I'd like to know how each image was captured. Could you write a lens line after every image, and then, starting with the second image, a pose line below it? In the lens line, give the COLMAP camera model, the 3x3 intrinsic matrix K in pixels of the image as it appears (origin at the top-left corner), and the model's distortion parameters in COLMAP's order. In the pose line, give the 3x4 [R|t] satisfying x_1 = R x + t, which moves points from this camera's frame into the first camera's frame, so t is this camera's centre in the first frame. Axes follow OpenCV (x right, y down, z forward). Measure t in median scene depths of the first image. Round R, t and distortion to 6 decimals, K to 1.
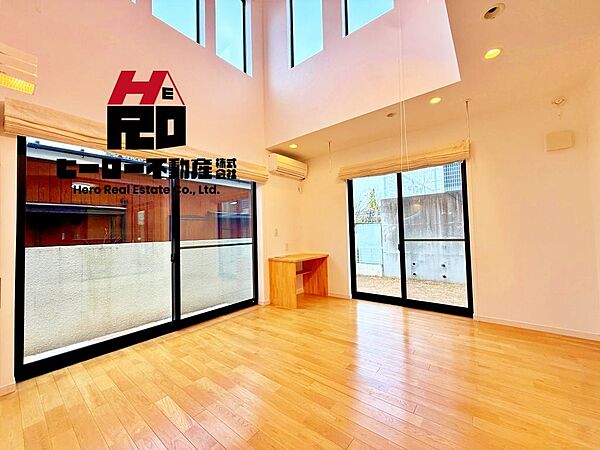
lens RADIAL K [[239.5, 0, 298.2], [0, 239.5, 224.5], [0, 0, 1]] dist [0.000474, 0.000103]
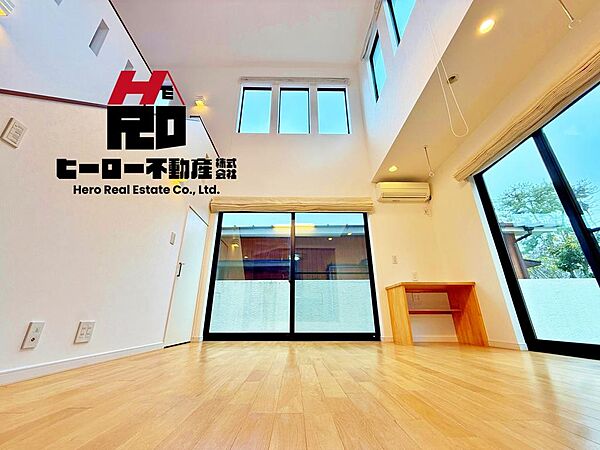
lens RADIAL K [[239.5, 0, 298.2], [0, 239.5, 224.5], [0, 0, 1]] dist [0.000474, 0.000103]
pose [[0.636963, -0.257197, -0.726724, 0.449266], [0.011448, 0.945755, -0.324680, 0.240064], [0.770810, 0.198489, 0.605355, 0.161252]]
